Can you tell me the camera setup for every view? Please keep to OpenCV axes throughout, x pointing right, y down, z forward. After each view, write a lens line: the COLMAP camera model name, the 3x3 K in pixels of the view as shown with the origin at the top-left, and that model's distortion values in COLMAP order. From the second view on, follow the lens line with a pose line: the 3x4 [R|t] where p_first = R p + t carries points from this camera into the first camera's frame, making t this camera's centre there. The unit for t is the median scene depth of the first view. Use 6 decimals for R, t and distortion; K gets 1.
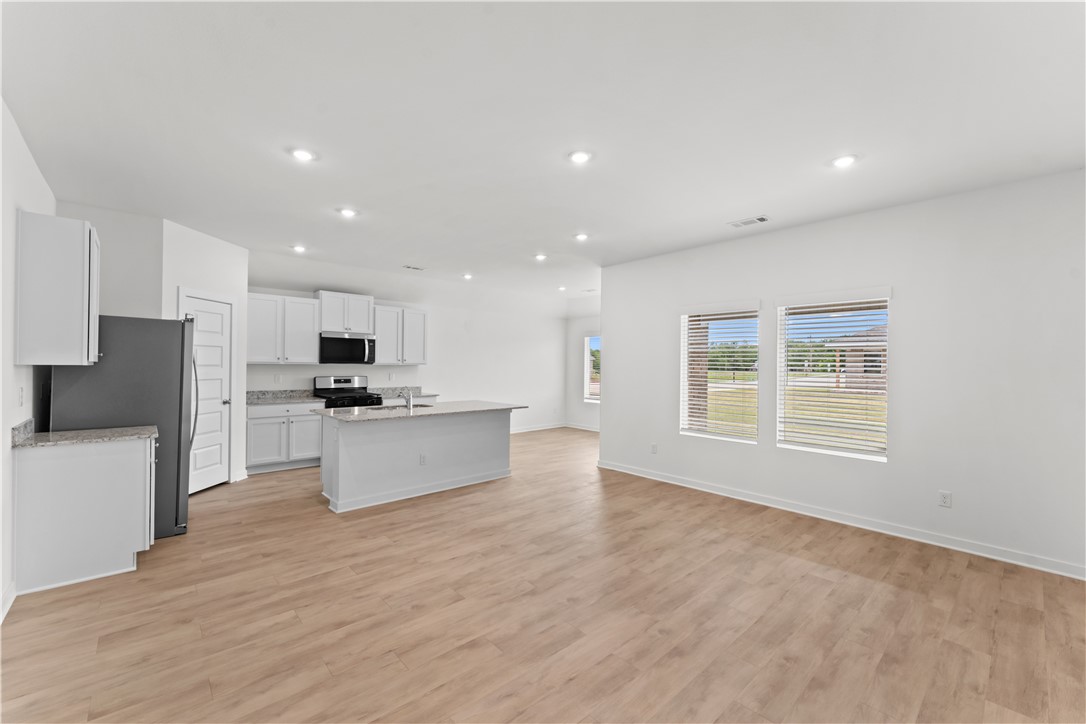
lens RADIAL K [[441.5, 0, 538.6], [0, 441.5, 361.7], [0, 0, 1]] dist [0.001055, -0.000089]
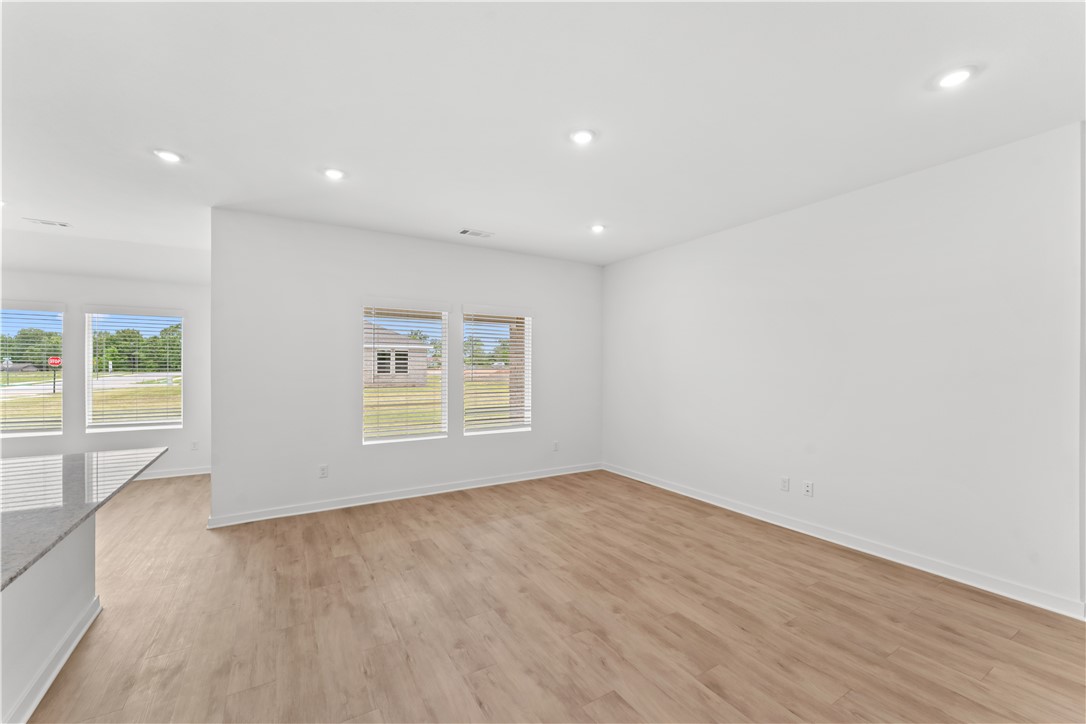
lens RADIAL K [[439.6, 0, 543.9], [0, 439.6, 367.3], [0, 0, 1]] dist [-0.001250, -0.000073]
pose [[0.182424, -0.010841, 0.983160, -0.580853], [-0.006230, 0.999906, 0.012182, 0.001444], [-0.983200, -0.008347, 0.182339, 0.647922]]
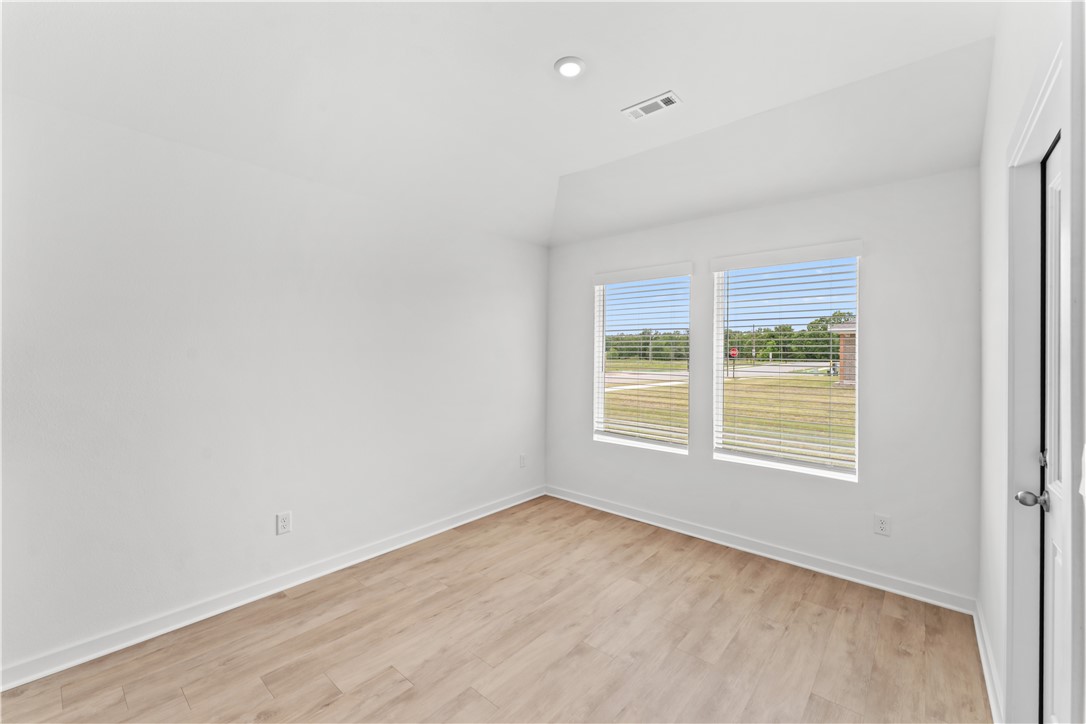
lens RADIAL K [[443.7, 0, 540.3], [0, 443.7, 351.5], [0, 0, 1]] dist [-0.000419, -0.000045]
pose [[0.991750, 0.000614, 0.128185, -0.000239], [-0.000803, 0.999999, 0.001425, 0.015255], [-0.128184, -0.001516, 0.991749, 1.406542]]
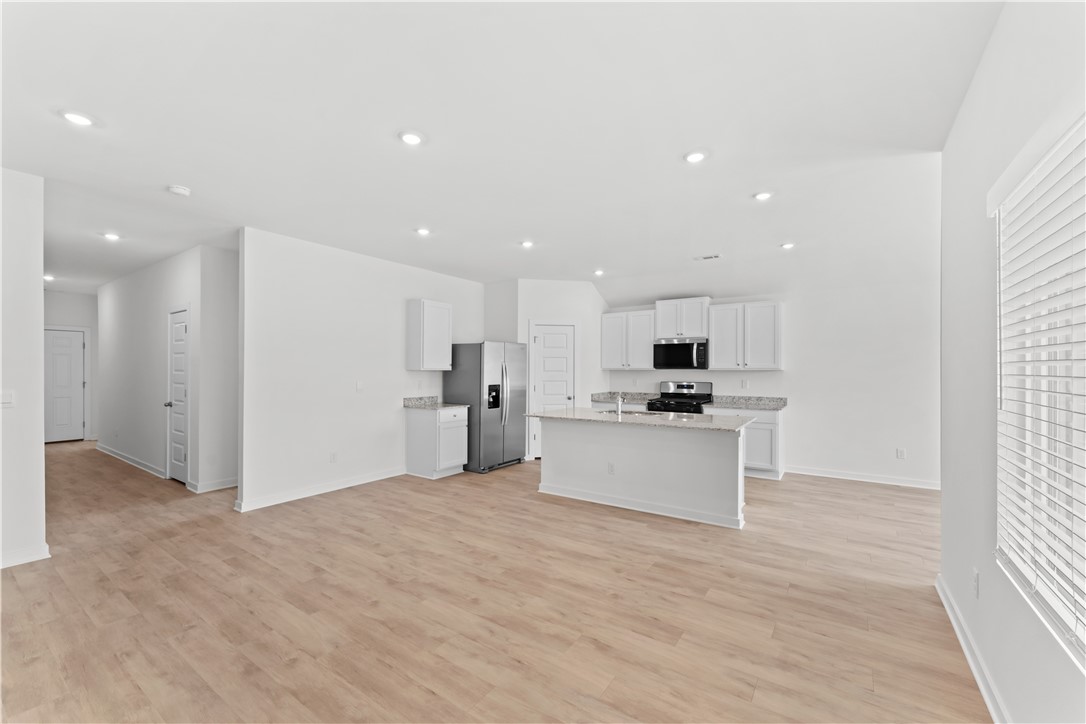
lens RADIAL K [[437.9, 0, 539.8], [0, 437.9, 367.1], [0, 0, 1]] dist [-0.000432, -0.000323]
pose [[0.229616, -0.015813, -0.973153, 0.735876], [0.007311, 0.999868, -0.014522, 0.019121], [0.973254, -0.003780, 0.229702, 0.746798]]
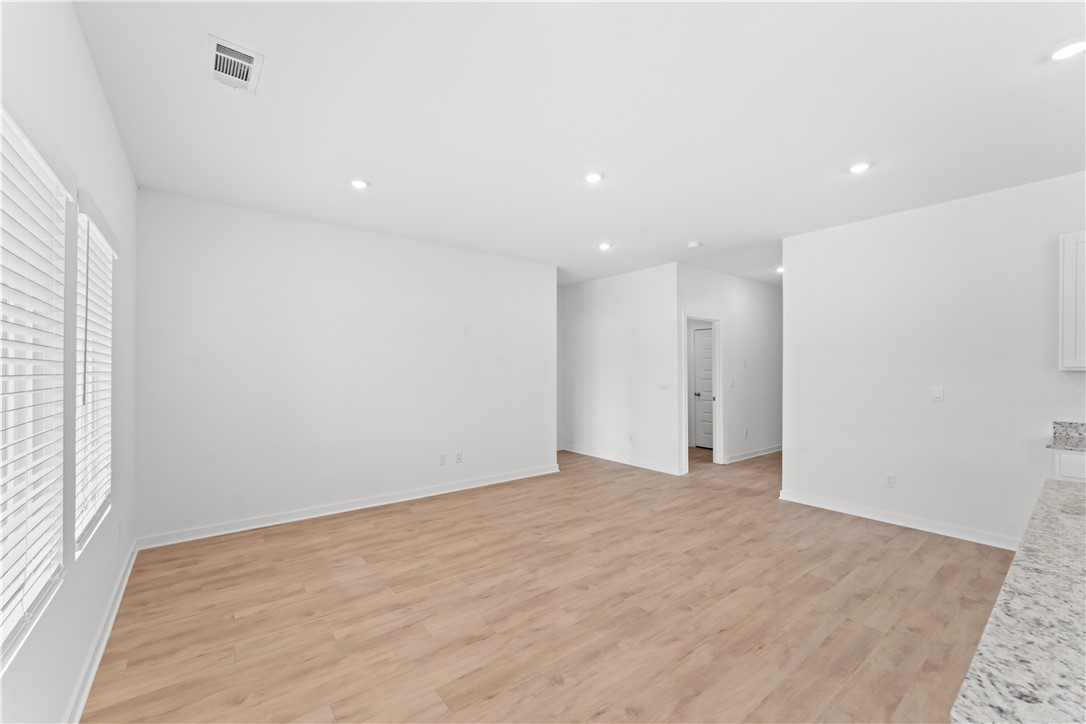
lens RADIAL K [[437.9, 0, 539.8], [0, 437.9, 367.1], [0, 0, 1]] dist [-0.000432, -0.000323]
pose [[-0.997450, -0.010807, 0.070547, 0.102272], [-0.011464, 0.999895, -0.008915, 0.016543], [-0.070443, -0.009701, -0.997469, 1.492179]]
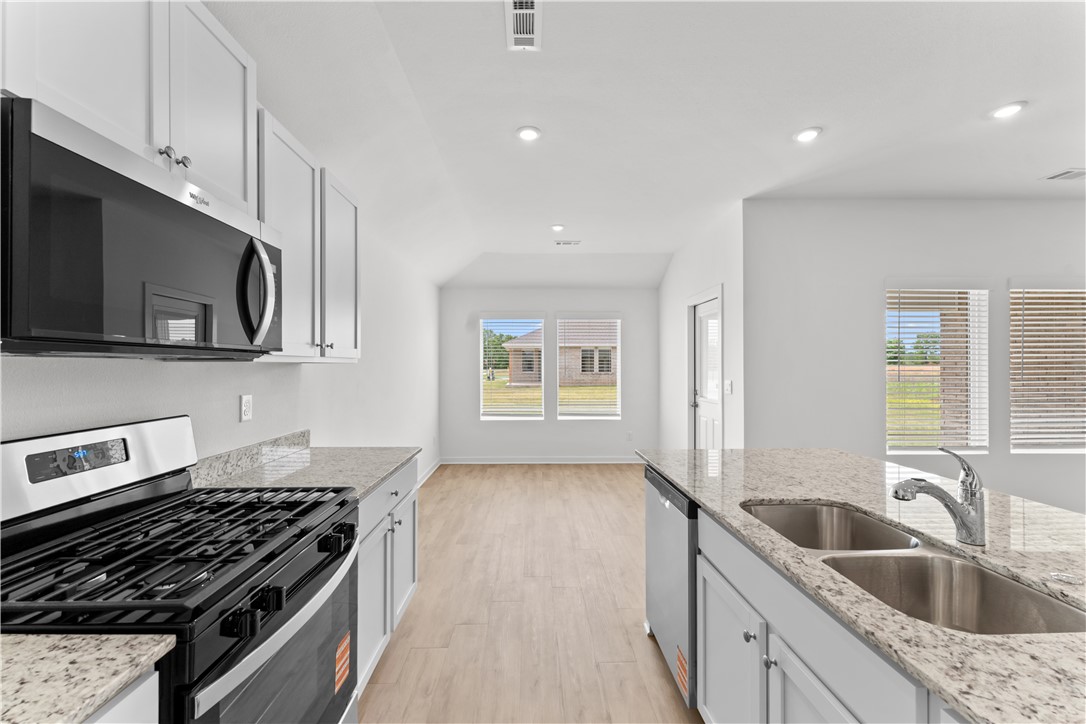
lens RADIAL K [[435.6, 0, 539.9], [0, 435.6, 365.2], [0, 0, 1]] dist [-0.001201, -0.000626]
pose [[0.652671, -0.010081, 0.757574, -0.752494], [0.003522, 0.999941, 0.010273, 0.011600], [-0.757633, -0.004037, 0.652668, 1.247213]]
